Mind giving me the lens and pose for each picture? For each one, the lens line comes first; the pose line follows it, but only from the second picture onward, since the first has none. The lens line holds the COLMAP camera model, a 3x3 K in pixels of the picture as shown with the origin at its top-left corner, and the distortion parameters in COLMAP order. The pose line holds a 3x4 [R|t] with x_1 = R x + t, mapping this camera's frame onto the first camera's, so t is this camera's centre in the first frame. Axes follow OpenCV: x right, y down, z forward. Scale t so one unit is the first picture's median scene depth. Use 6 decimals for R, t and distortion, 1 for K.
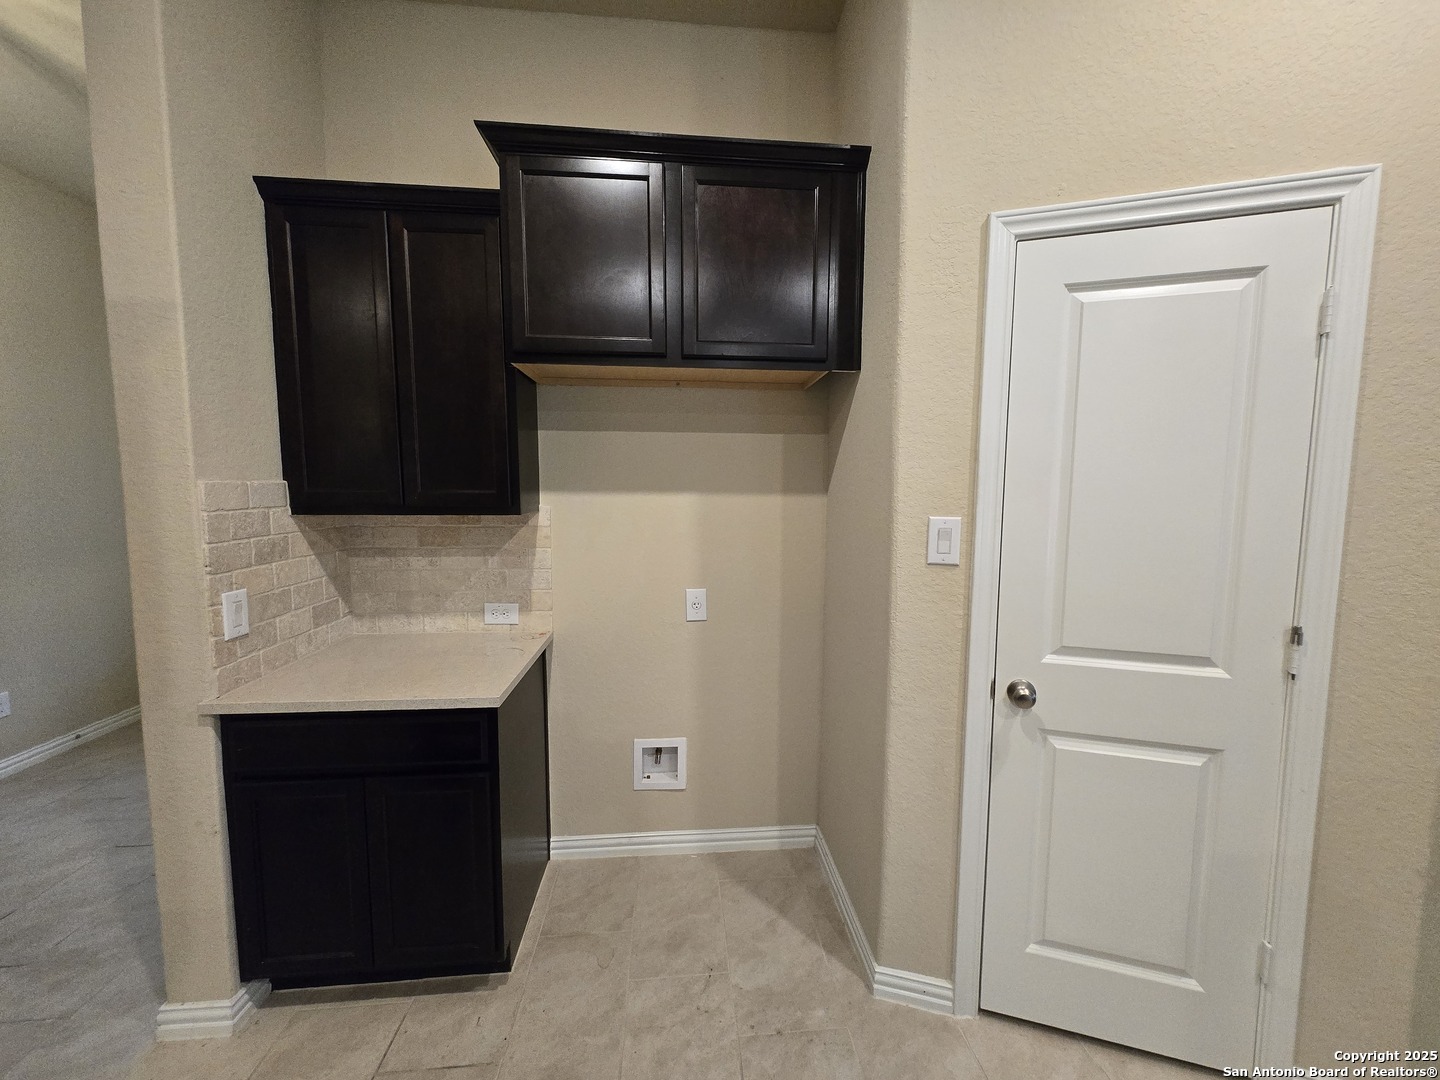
lens RADIAL K [[563.9, 0, 727.7], [0, 563.9, 540.8], [0, 0, 1]] dist [0.007152, -0.000290]
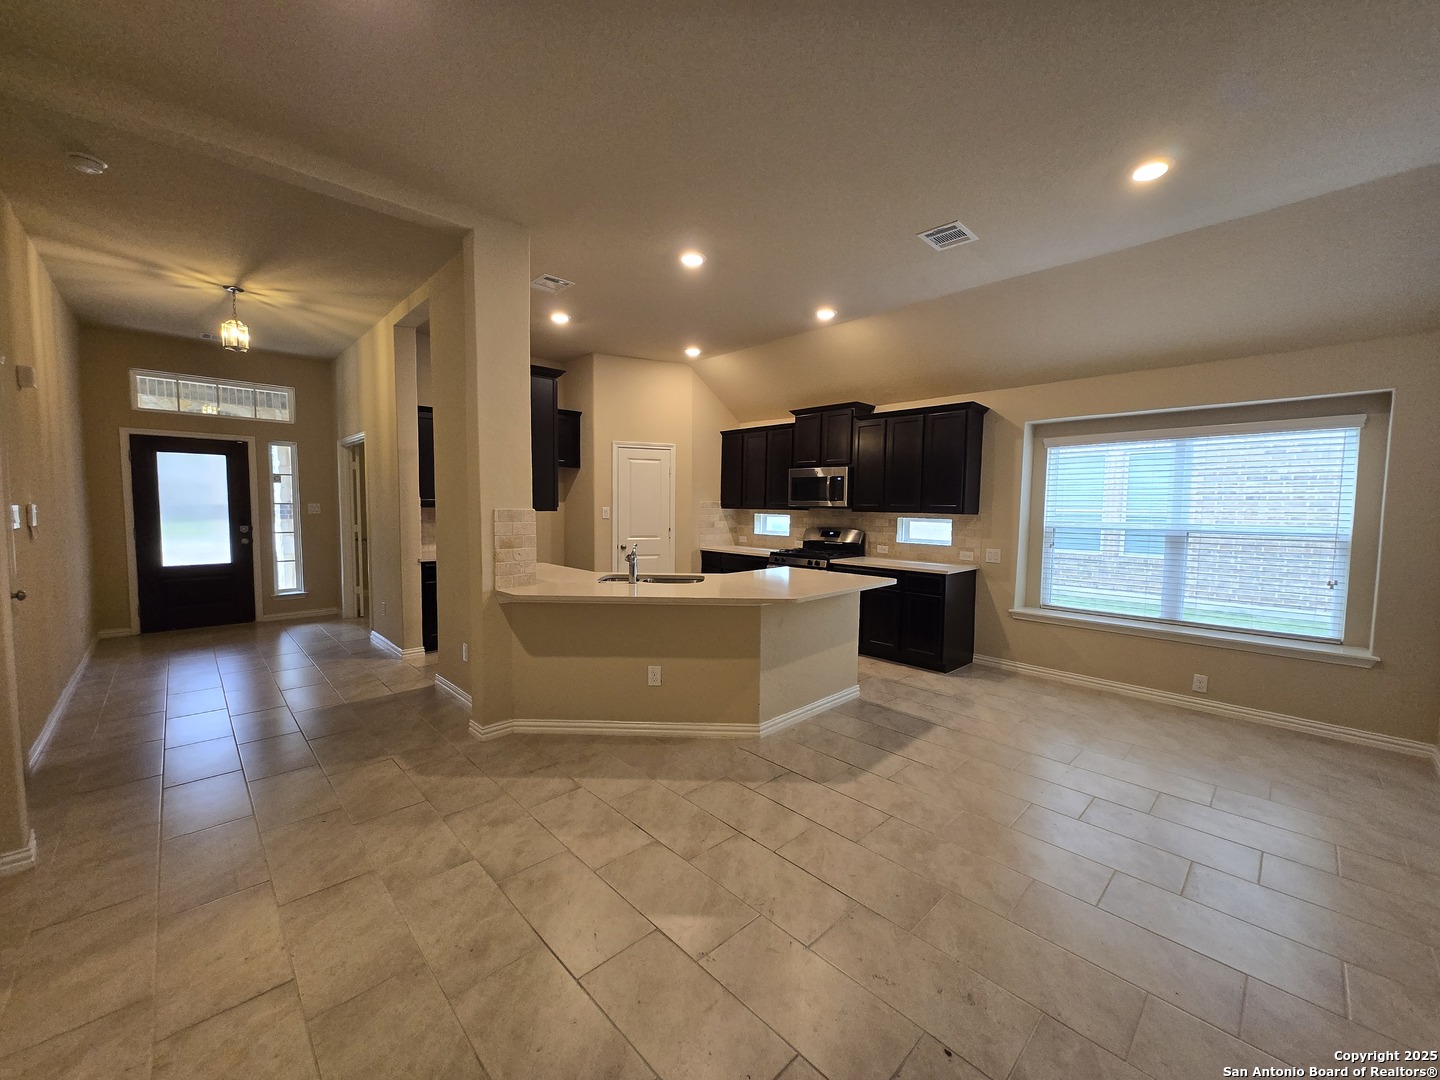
lens RADIAL K [[563.9, 0, 727.7], [0, 563.9, 540.8], [0, 0, 1]] dist [0.007152, -0.000290]
pose [[0.780249, -0.037488, 0.624344, -1.452570], [0.046814, 0.998903, 0.001475, 0.228056], [-0.623714, 0.028077, 0.781148, -2.688272]]
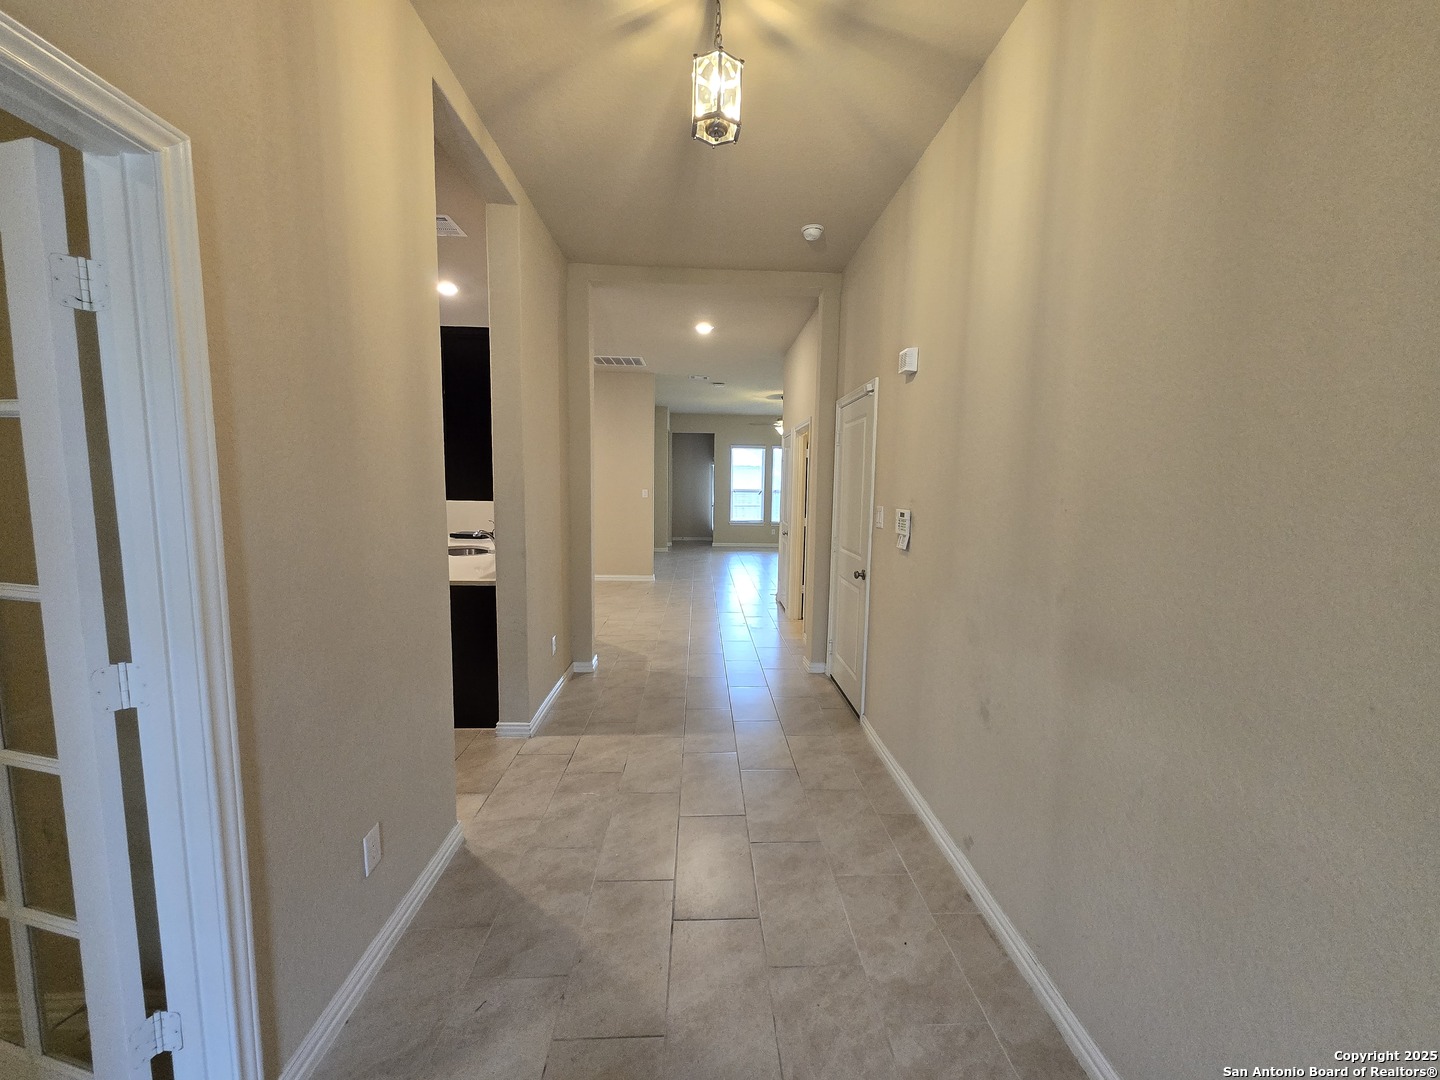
lens RADIAL K [[563.9, 0, 727.7], [0, 563.9, 540.8], [0, 0, 1]] dist [0.007152, -0.000290]
pose [[-0.998756, -0.026992, 0.041933, -1.650123], [-0.018591, 0.981771, 0.189154, -0.233205], [-0.046274, 0.188139, -0.981052, 2.161538]]
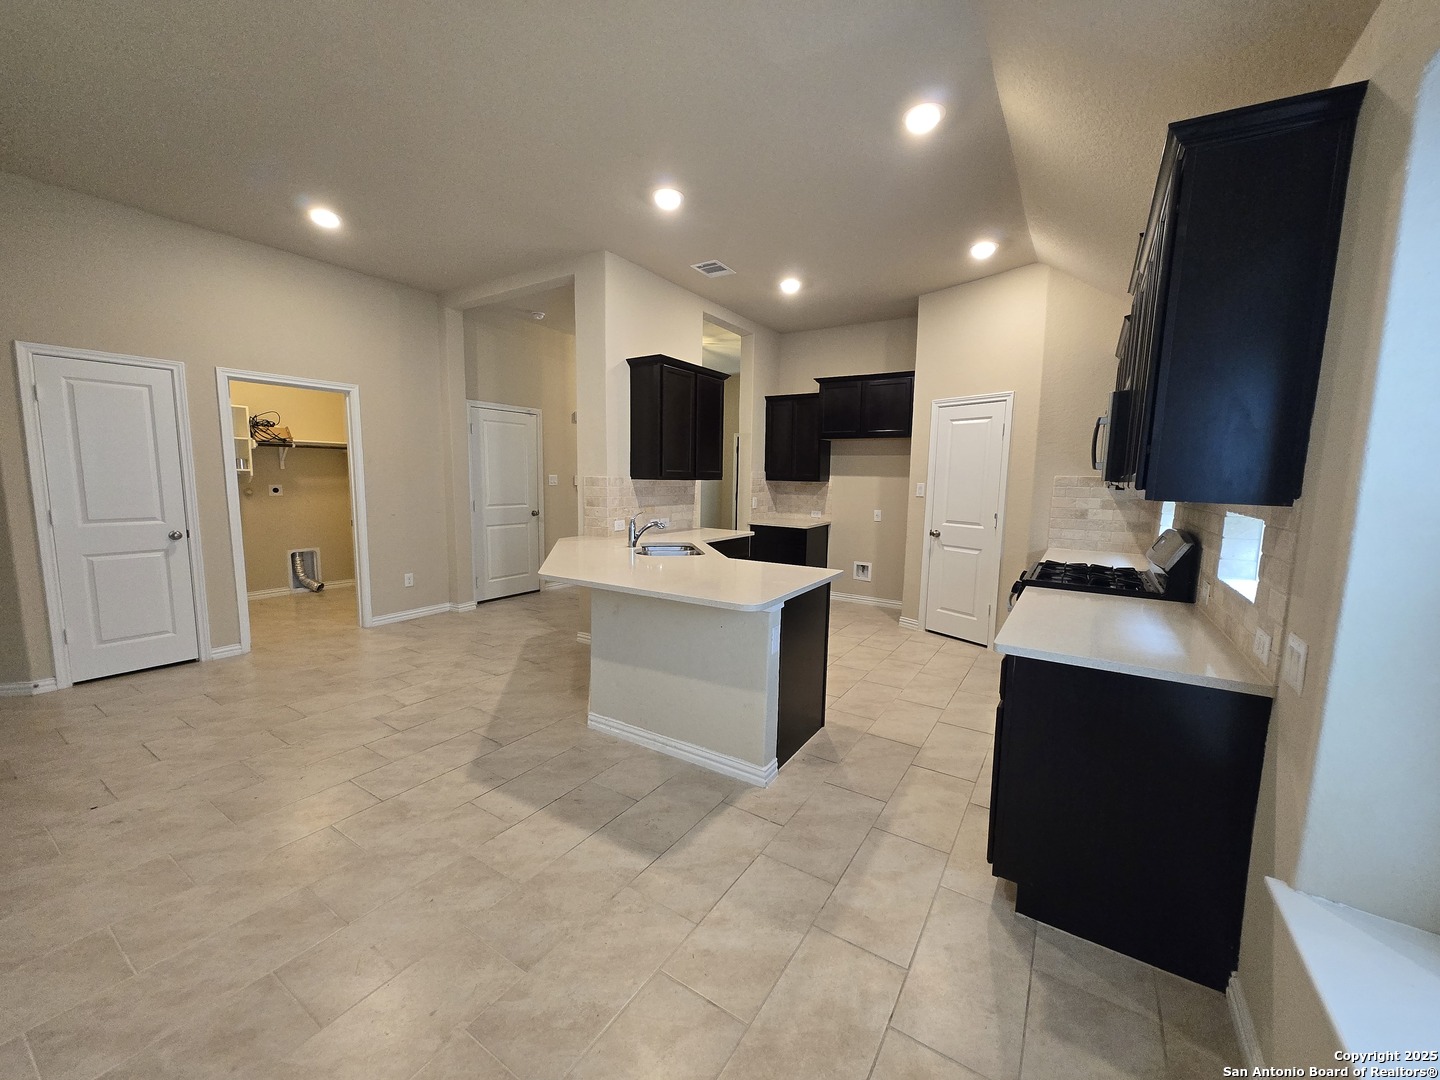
lens RADIAL K [[563.9, 0, 727.7], [0, 563.9, 540.8], [0, 0, 1]] dist [0.007152, -0.000290]
pose [[0.789111, 0.080487, -0.608955, 1.483890], [-0.066529, 0.996745, 0.045530, 0.218092], [0.610638, 0.004585, 0.791897, -2.332998]]
